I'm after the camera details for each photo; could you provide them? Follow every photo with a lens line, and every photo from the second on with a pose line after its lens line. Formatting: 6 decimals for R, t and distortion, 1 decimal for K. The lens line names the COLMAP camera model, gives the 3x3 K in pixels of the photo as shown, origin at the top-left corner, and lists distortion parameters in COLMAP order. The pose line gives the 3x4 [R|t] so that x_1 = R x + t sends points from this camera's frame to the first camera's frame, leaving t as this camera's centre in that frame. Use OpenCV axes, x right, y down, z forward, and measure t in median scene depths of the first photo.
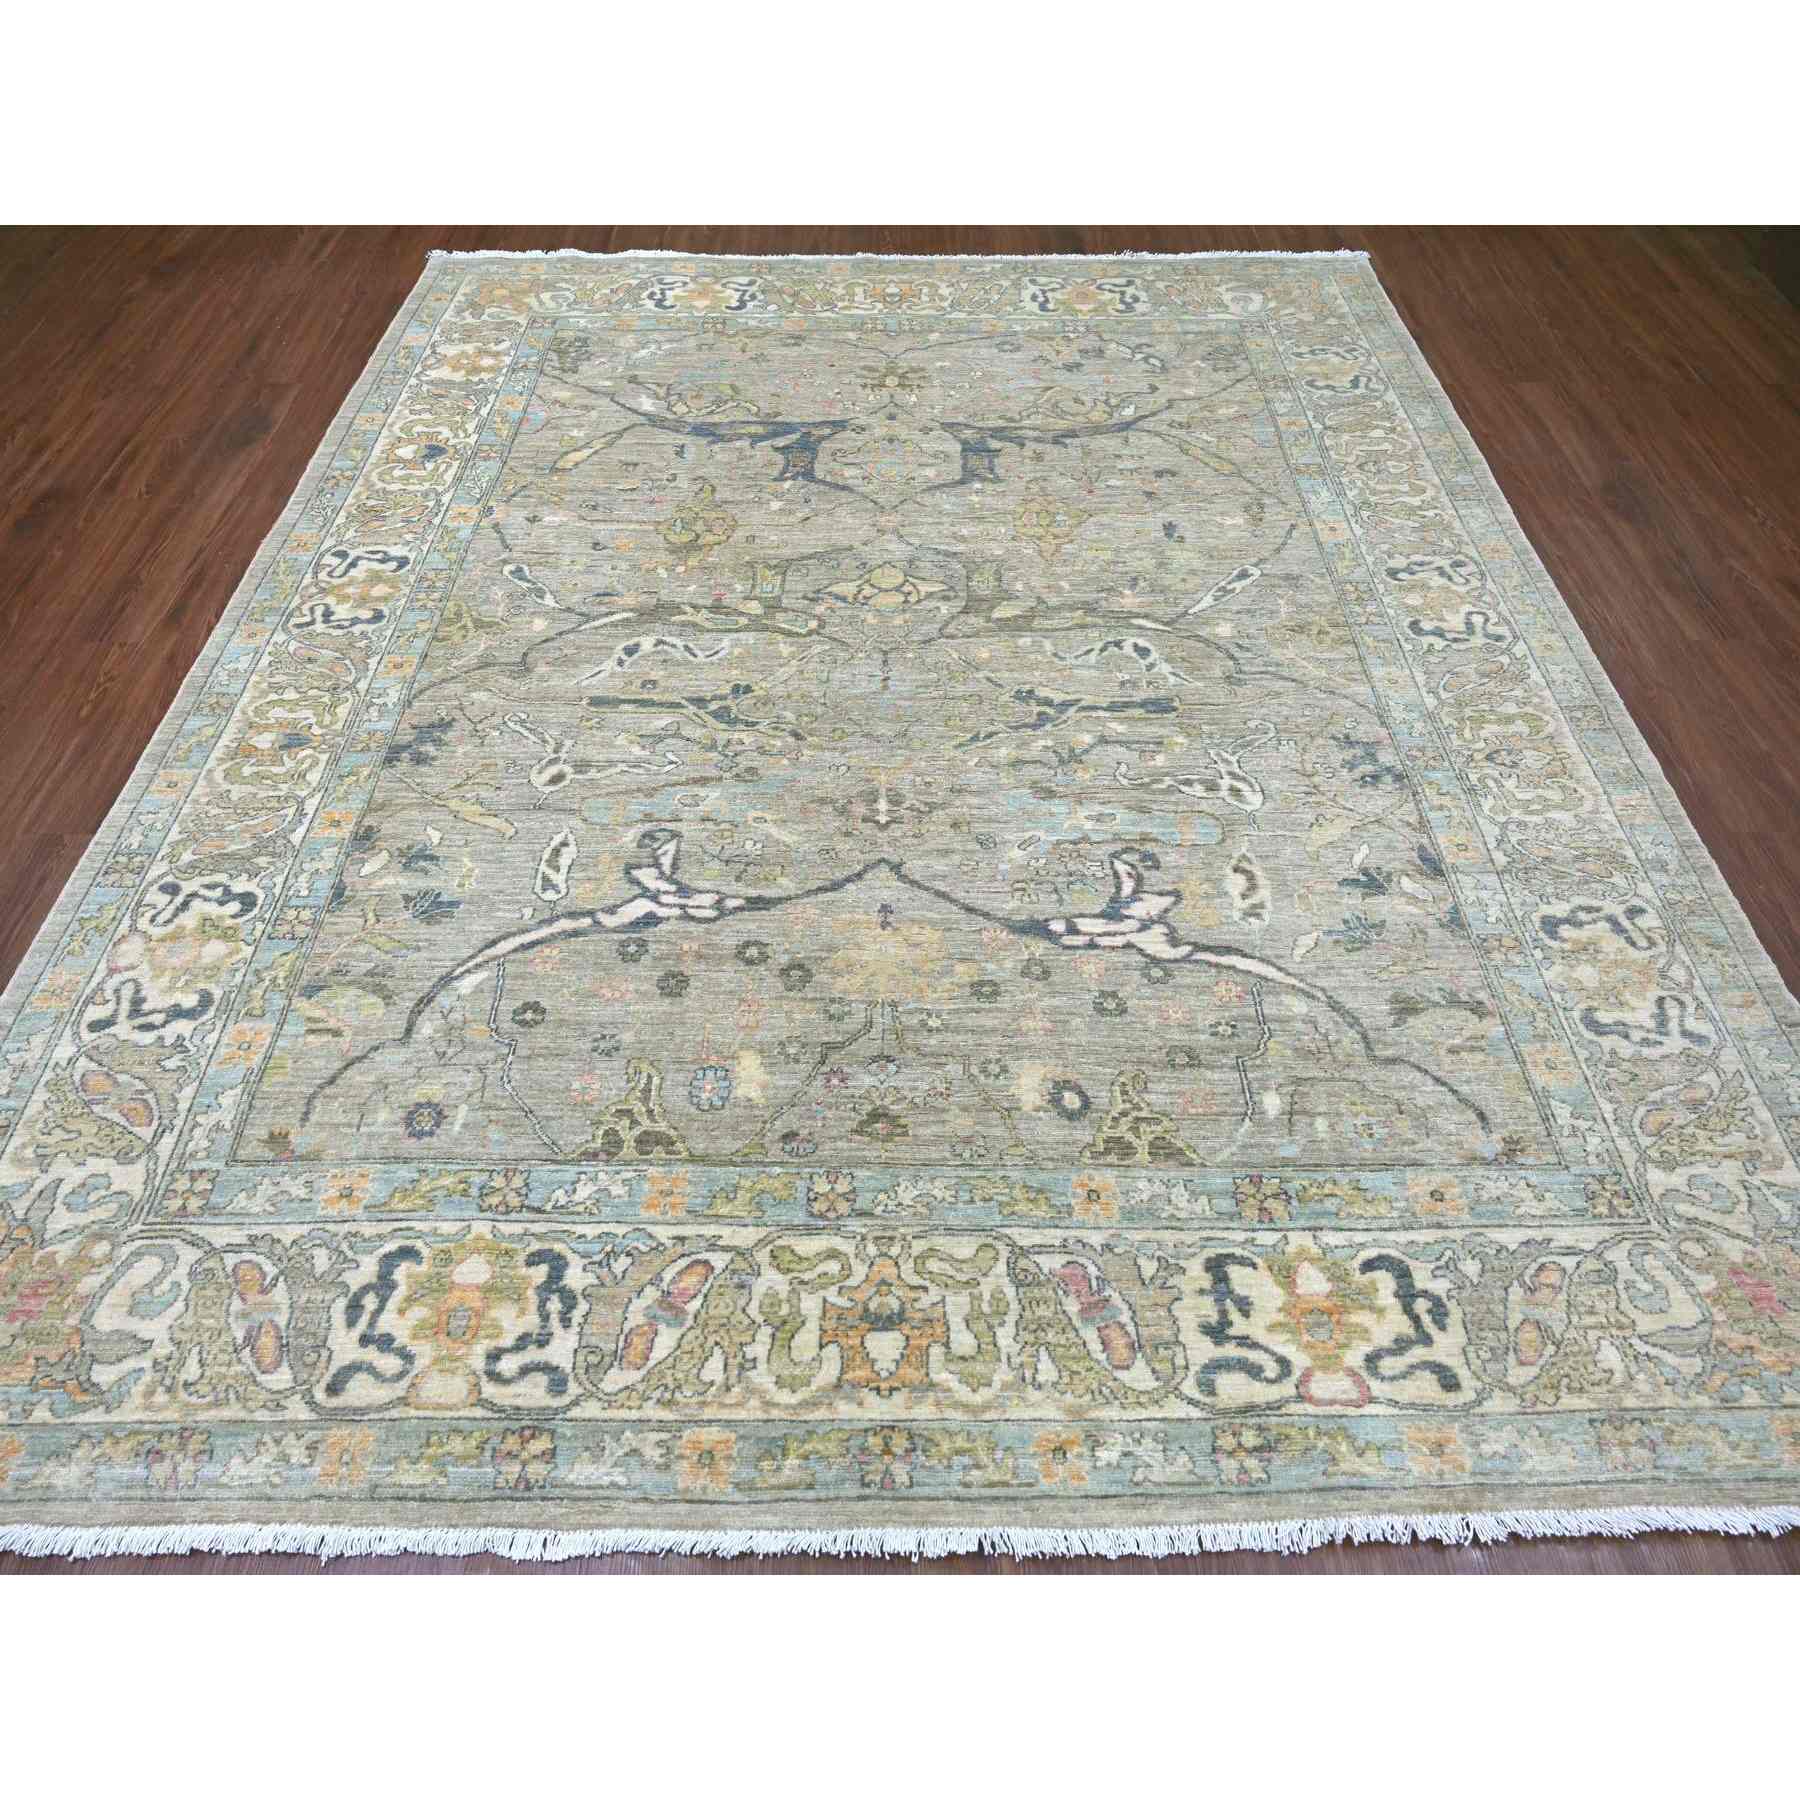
lens RADIAL K [[1038.4, 0, 900.0], [0, 1038.4, 900.0], [0, 0, 1]] dist [-0.009215, 0.002083]
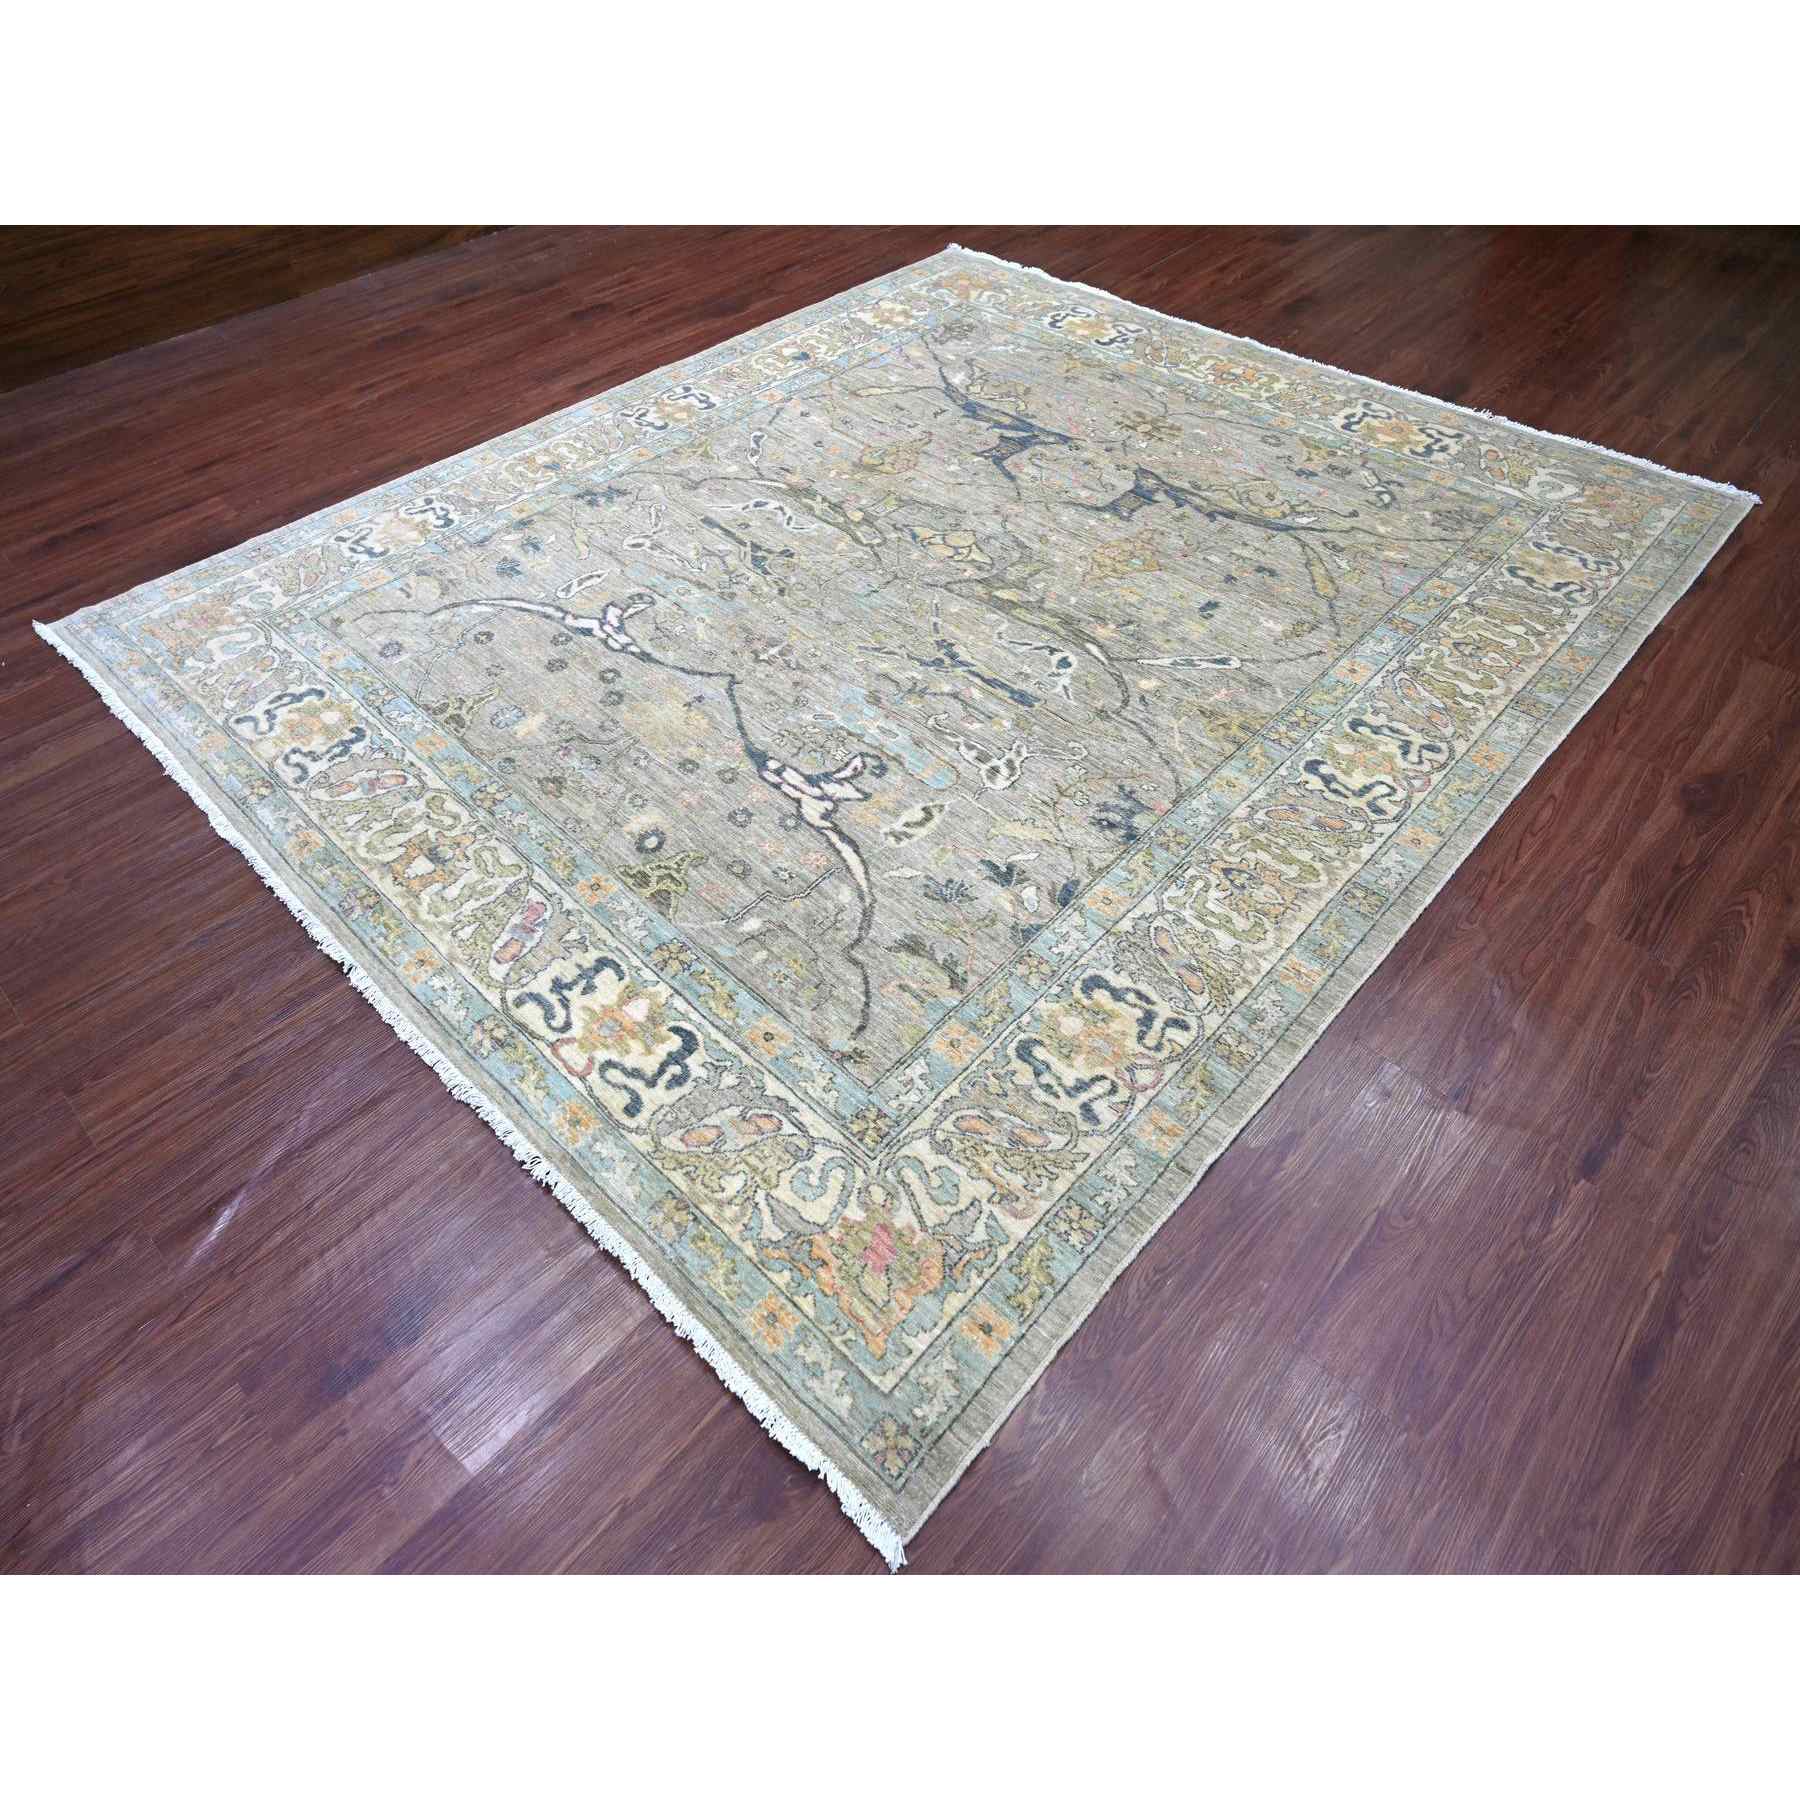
lens RADIAL K [[1038.4, 0, 900.0], [0, 1038.4, 900.0], [0, 0, 1]] dist [-0.009215, 0.002083]
pose [[0.726528, 0.518403, -0.451016, 0.955819], [-0.546776, 0.833688, 0.077463, -0.020577], [0.416163, 0.190326, 0.889148, -0.032914]]
